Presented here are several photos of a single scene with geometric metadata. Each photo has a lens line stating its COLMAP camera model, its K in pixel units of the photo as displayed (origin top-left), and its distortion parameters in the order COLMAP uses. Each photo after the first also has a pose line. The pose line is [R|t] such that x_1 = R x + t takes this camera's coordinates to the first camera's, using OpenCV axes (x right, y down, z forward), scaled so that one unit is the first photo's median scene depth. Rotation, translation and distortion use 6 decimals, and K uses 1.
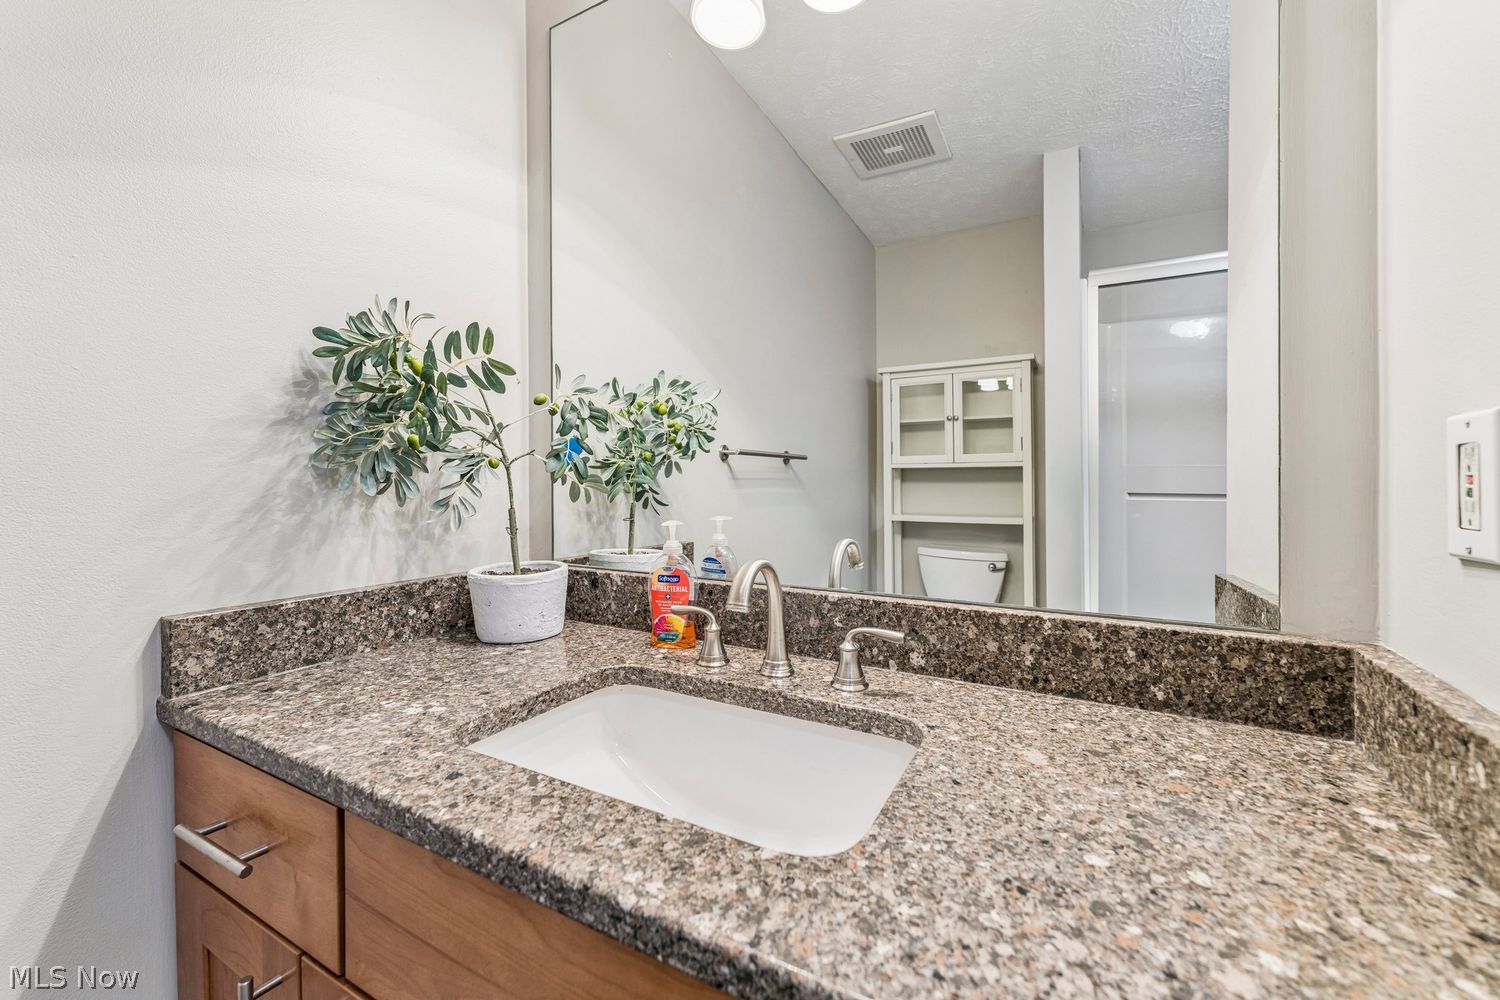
lens RADIAL K [[597.9, 0, 742.1], [0, 597.9, 501.6], [0, 0, 1]] dist [0.000466, -0.000051]
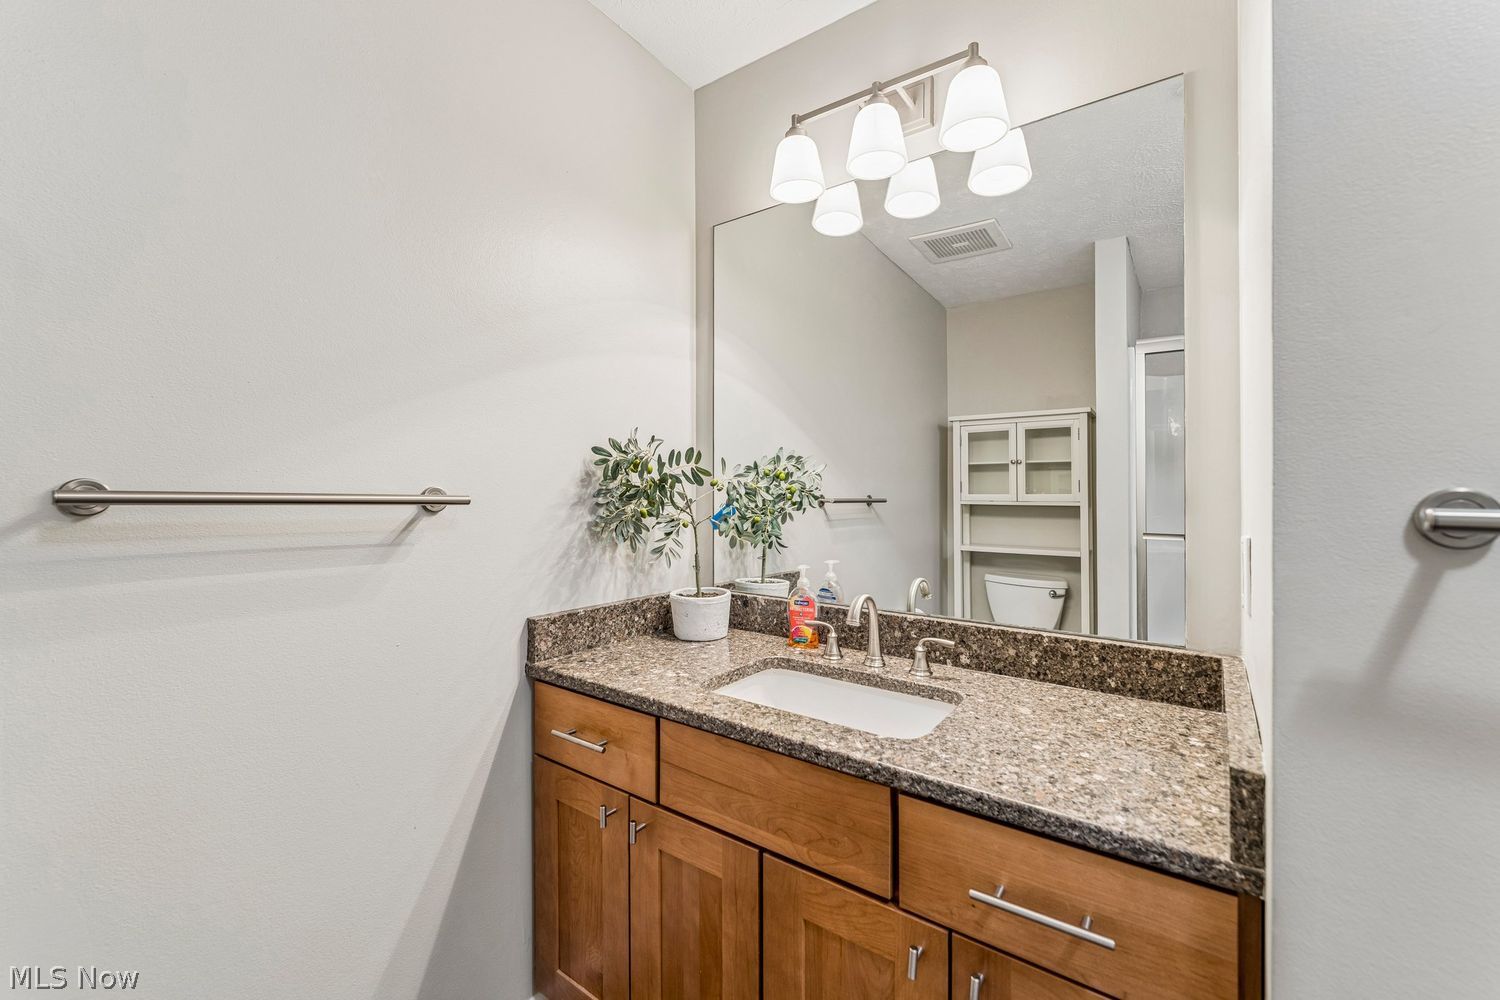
lens RADIAL K [[605.0, 0, 735.6], [0, 605.0, 495.7], [0, 0, 1]] dist [-0.000586, -0.000200]
pose [[0.992260, 0.006524, -0.124003, -0.126124], [-0.010124, 0.999545, -0.028426, -0.130388], [0.123761, 0.029461, 0.991875, -0.746917]]
